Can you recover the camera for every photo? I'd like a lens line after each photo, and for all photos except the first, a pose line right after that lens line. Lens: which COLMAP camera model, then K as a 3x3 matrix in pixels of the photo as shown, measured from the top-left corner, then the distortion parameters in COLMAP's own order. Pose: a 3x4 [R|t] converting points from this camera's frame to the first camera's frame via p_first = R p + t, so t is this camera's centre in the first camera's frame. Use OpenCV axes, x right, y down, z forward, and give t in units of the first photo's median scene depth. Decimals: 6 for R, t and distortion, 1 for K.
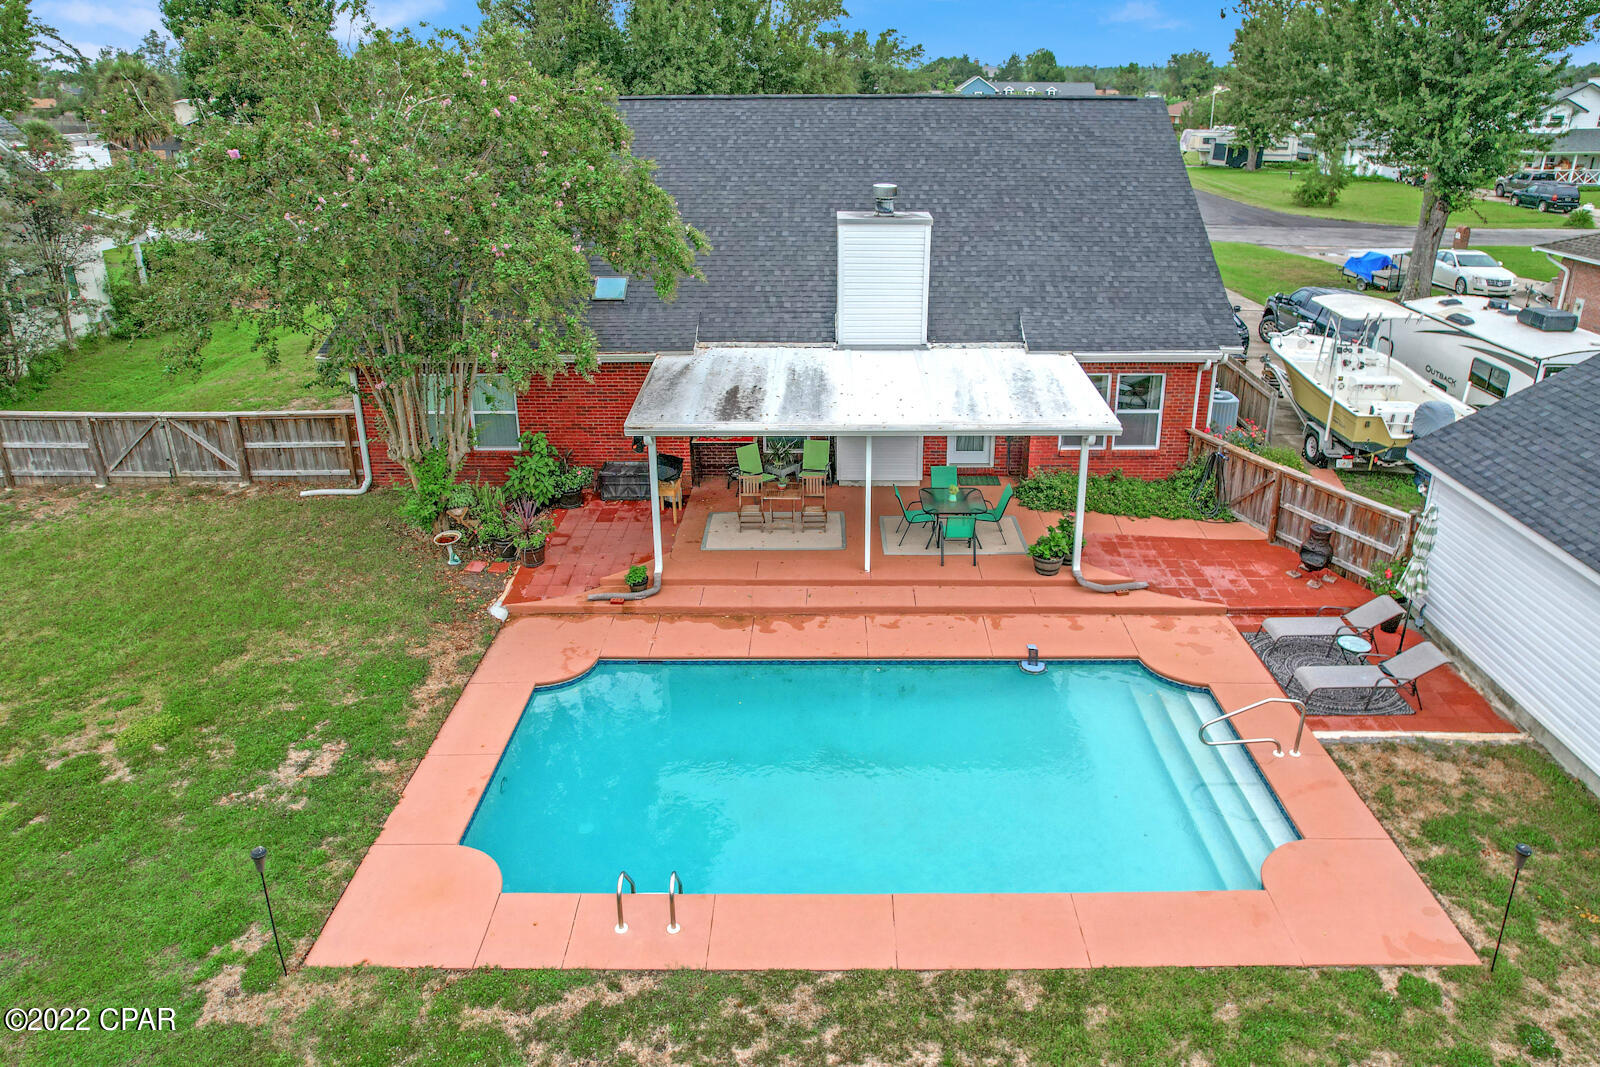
lens RADIAL K [[1034.4, 0, 814.6], [0, 1034.4, 503.1], [0, 0, 1]] dist [-0.083239, 0.069644]
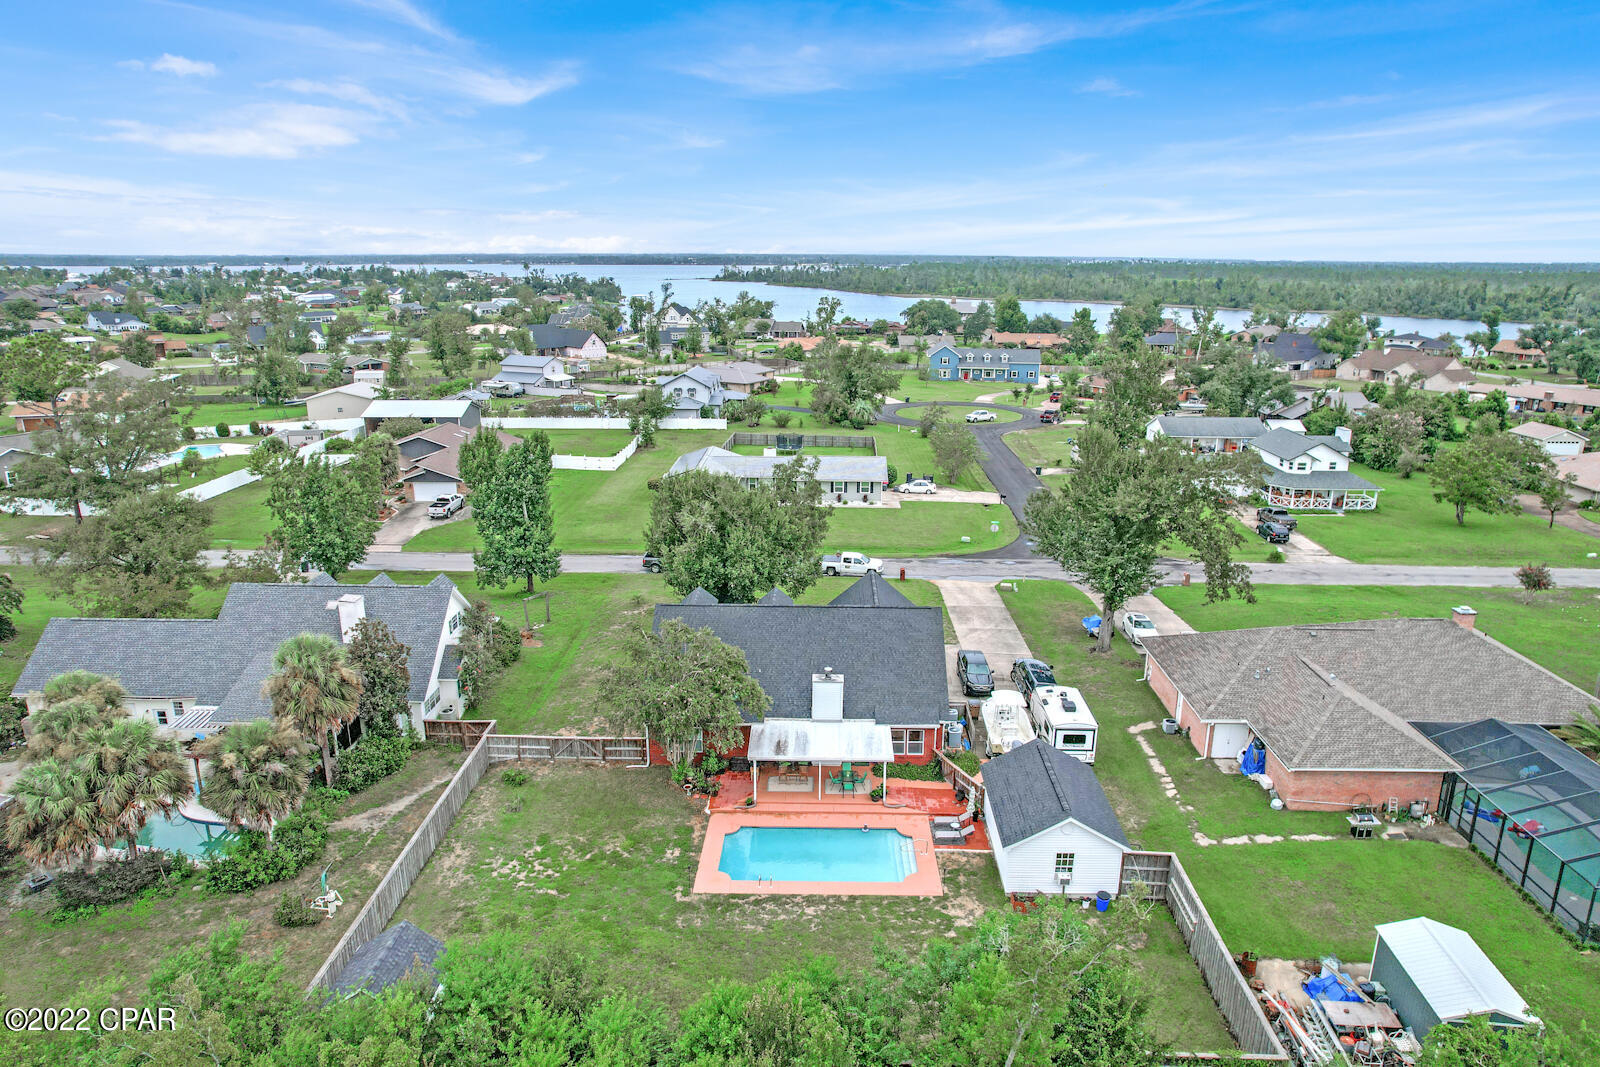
lens RADIAL K [[1039.3, 0, 800.0], [0, 1039.3, 533.5], [0, 0, 1]] dist [-0.076243, 0.069584]
pose [[0.999886, 0.008991, -0.012118, 0.021962], [-0.010449, 0.991961, -0.126110, -0.362121], [0.010887, 0.126223, 0.991942, -2.387995]]
